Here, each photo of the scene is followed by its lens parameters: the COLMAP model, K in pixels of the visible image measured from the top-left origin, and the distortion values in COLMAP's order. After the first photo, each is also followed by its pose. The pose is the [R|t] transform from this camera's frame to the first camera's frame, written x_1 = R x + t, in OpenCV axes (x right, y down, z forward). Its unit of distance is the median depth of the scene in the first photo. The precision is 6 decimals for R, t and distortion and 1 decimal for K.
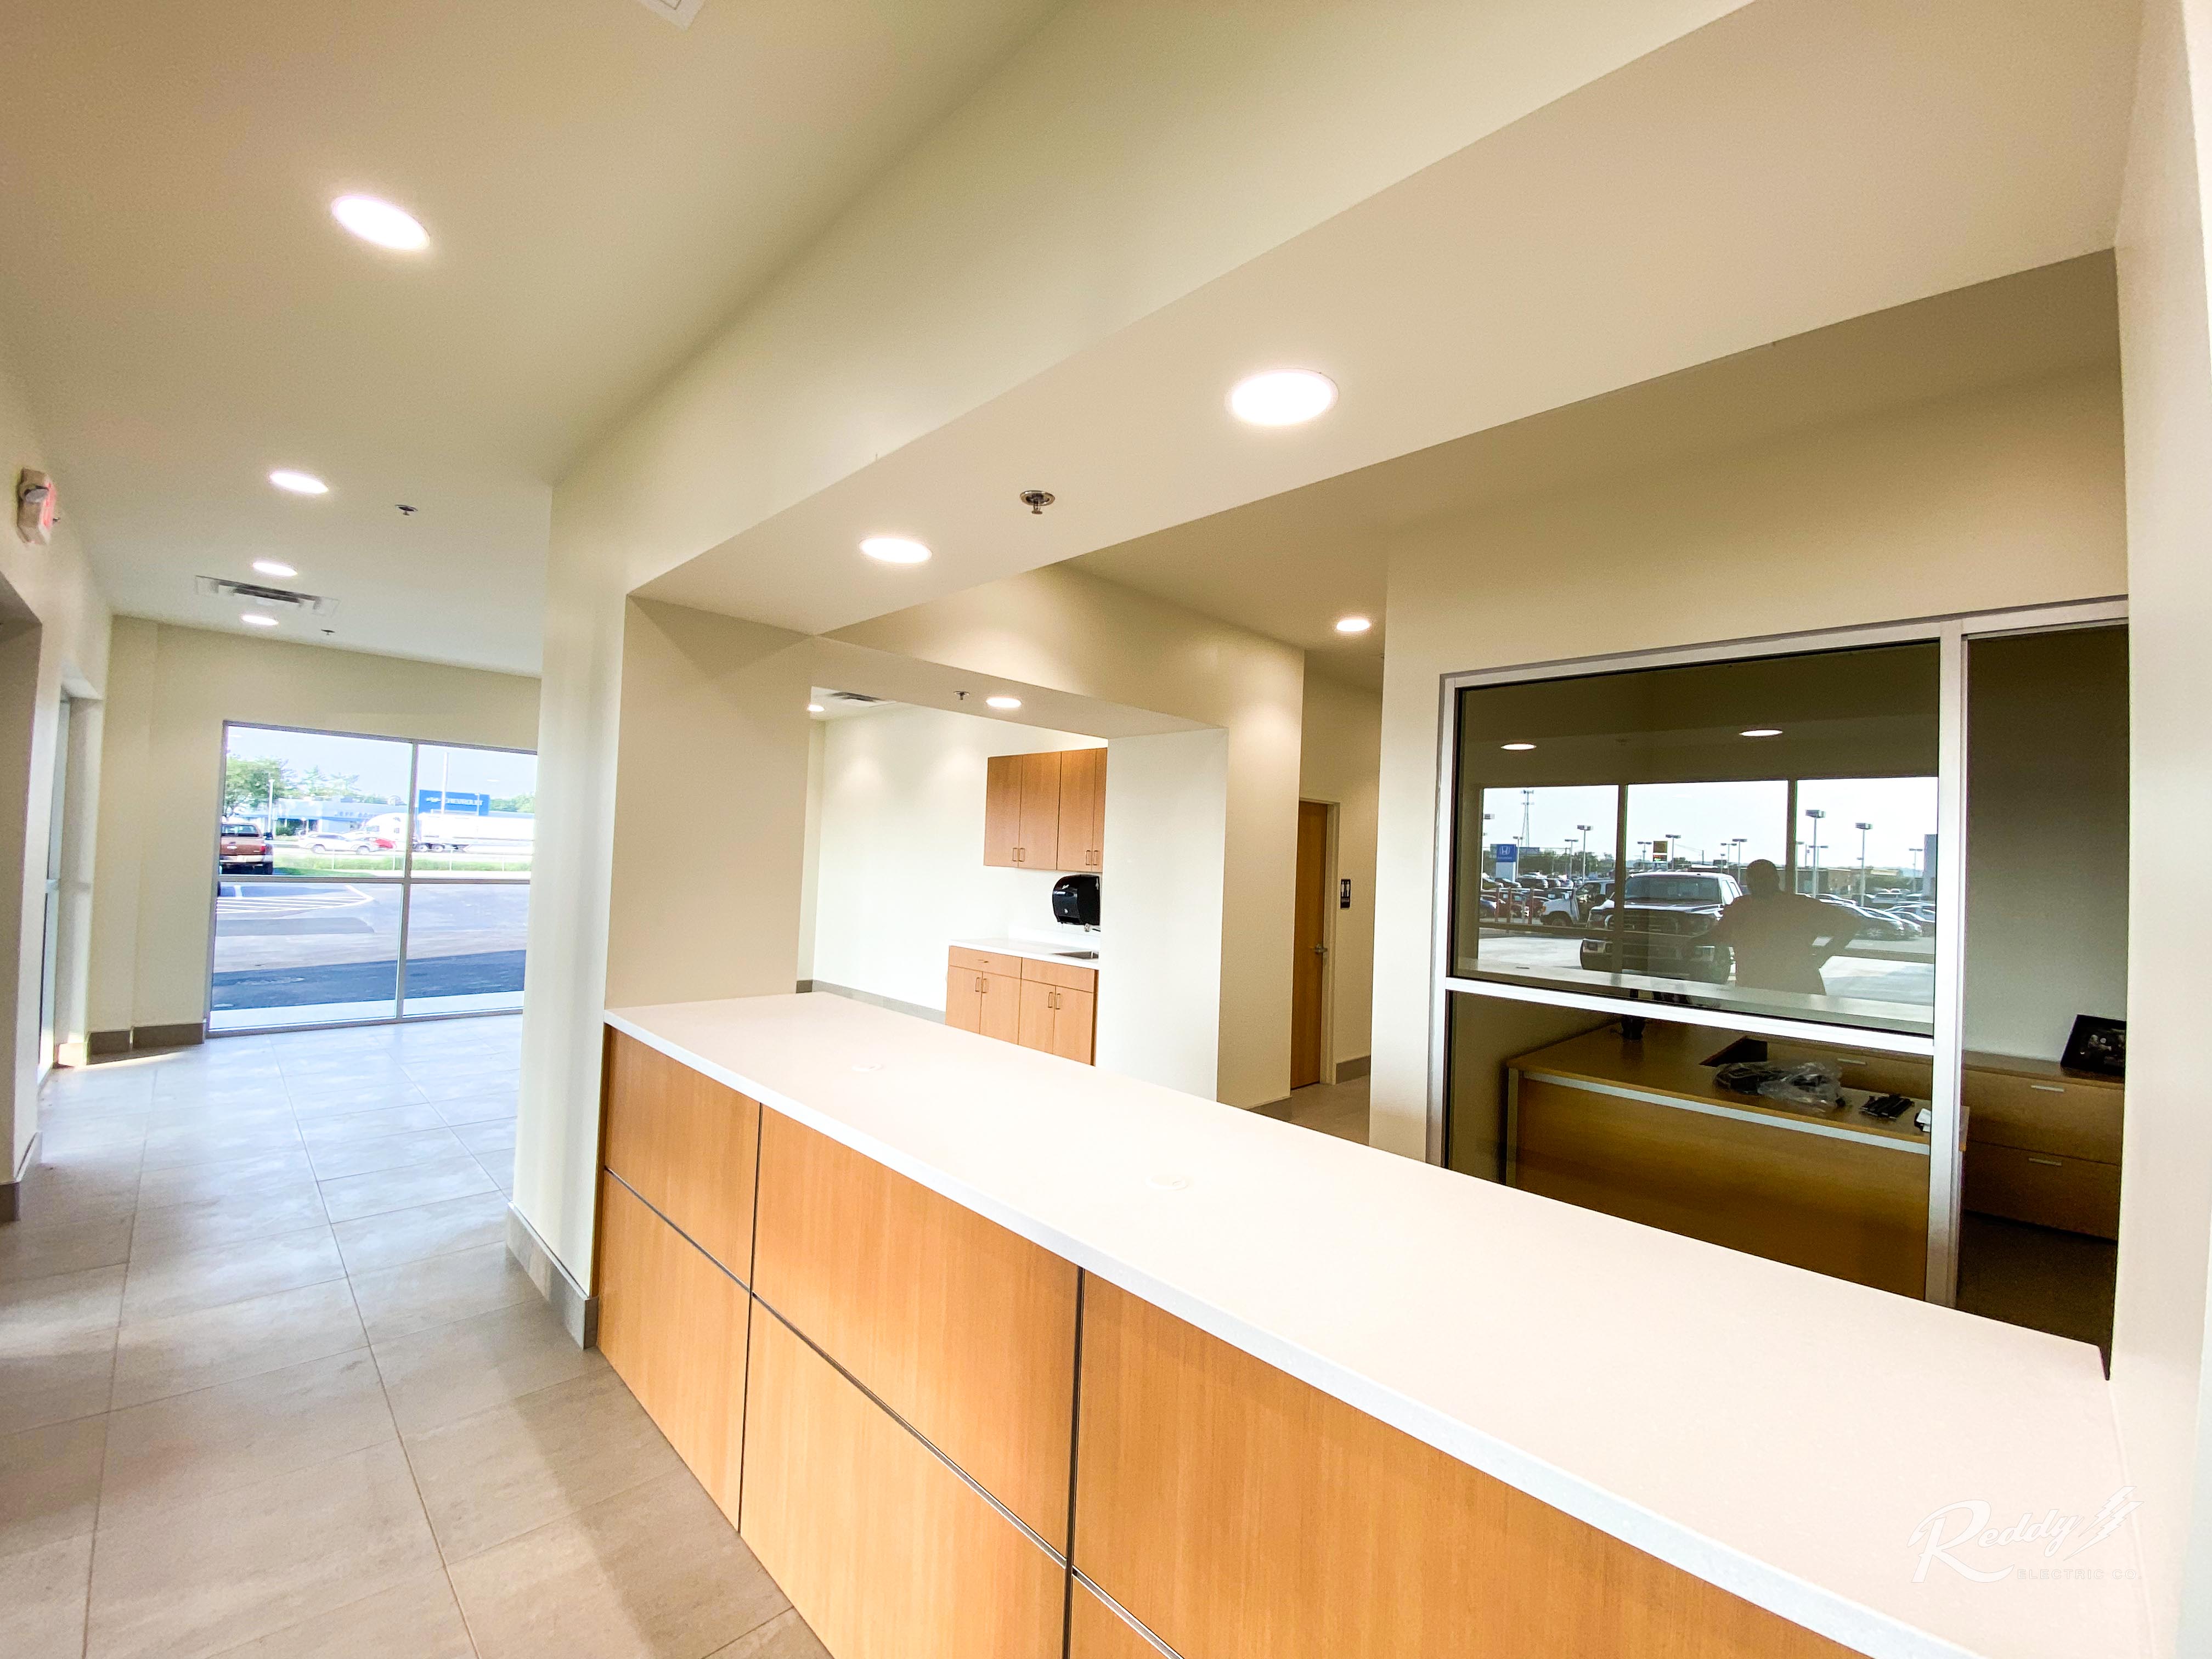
lens RADIAL K [[902.0, 0, 1104.0], [0, 902.0, 841.2], [0, 0, 1]] dist [0.023933, -0.020480]
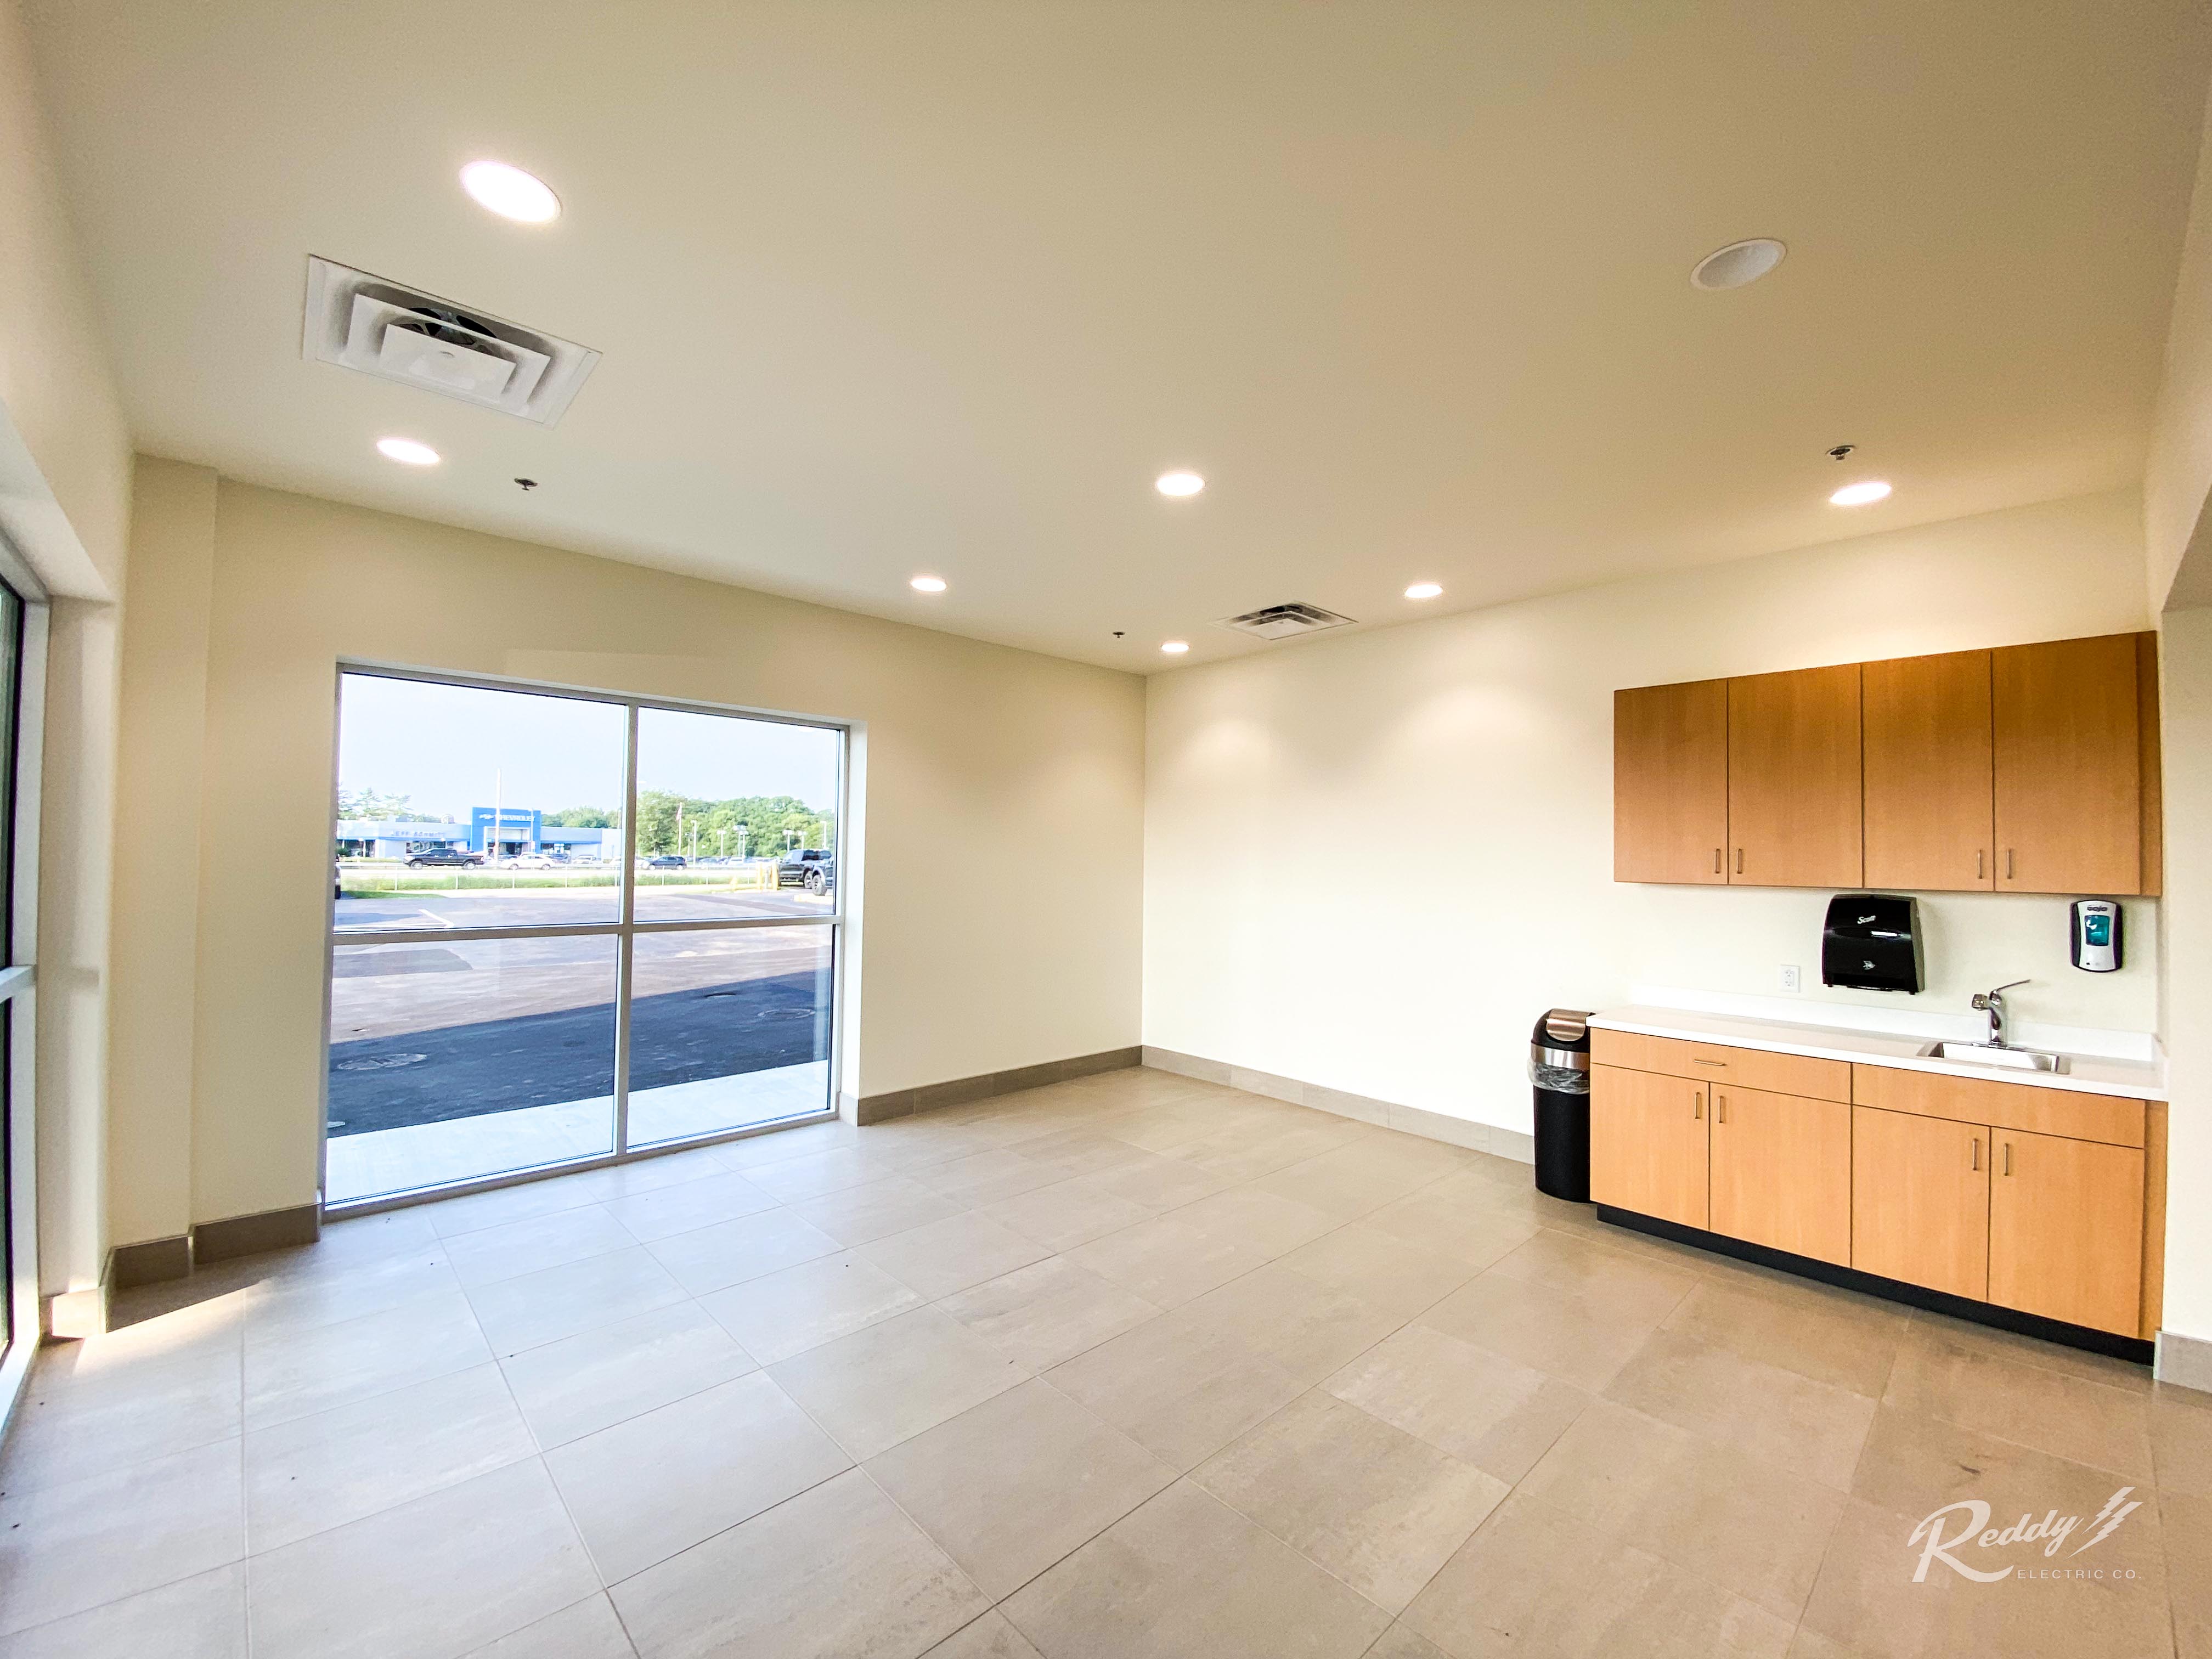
lens RADIAL K [[902.0, 0, 1104.0], [0, 902.0, 841.2], [0, 0, 1]] dist [0.023933, -0.020480]
pose [[0.999052, -0.026581, -0.034478, -0.426568], [0.026582, 0.999647, -0.000426, -0.007878], [0.034478, -0.000490, 0.999405, 0.403338]]
